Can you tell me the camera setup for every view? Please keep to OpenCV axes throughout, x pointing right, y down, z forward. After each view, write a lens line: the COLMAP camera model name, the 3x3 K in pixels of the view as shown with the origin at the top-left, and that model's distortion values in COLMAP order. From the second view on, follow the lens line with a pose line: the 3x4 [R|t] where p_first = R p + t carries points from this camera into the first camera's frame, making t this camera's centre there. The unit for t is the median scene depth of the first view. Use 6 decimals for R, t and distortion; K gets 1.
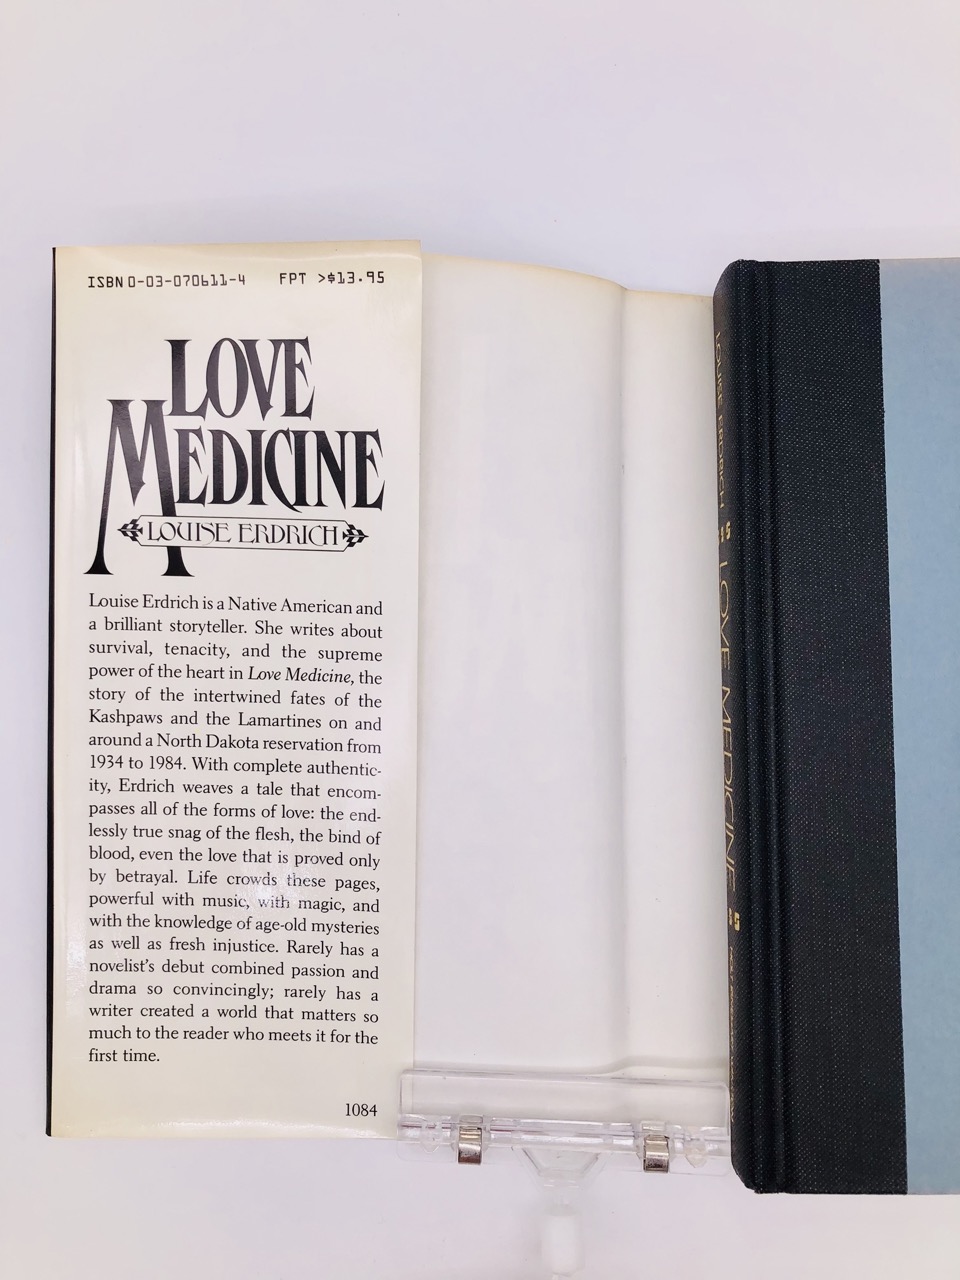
lens RADIAL K [[1089.7, 0, 480.0], [0, 1089.7, 640.0], [0, 0, 1]] dist [0.092910, -0.000052]
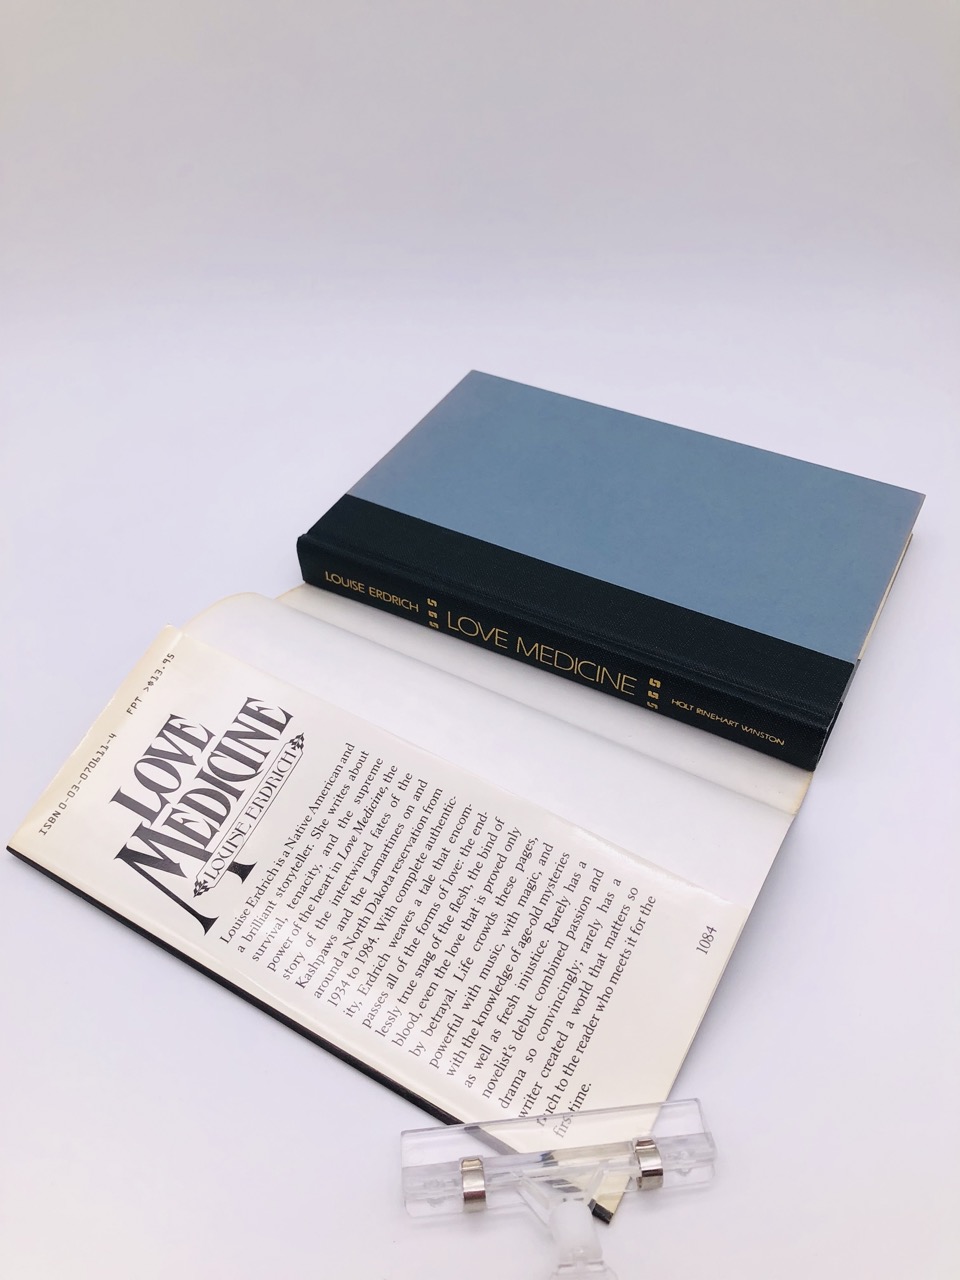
lens RADIAL K [[1089.7, 0, 480.0], [0, 1089.7, 640.0], [0, 0, 1]] dist [0.092910, -0.000052]
pose [[0.477939, -0.744699, 0.465830, -0.537795], [0.865177, 0.307452, -0.396158, 0.597705], [0.151798, 0.592365, 0.791240, -0.142902]]
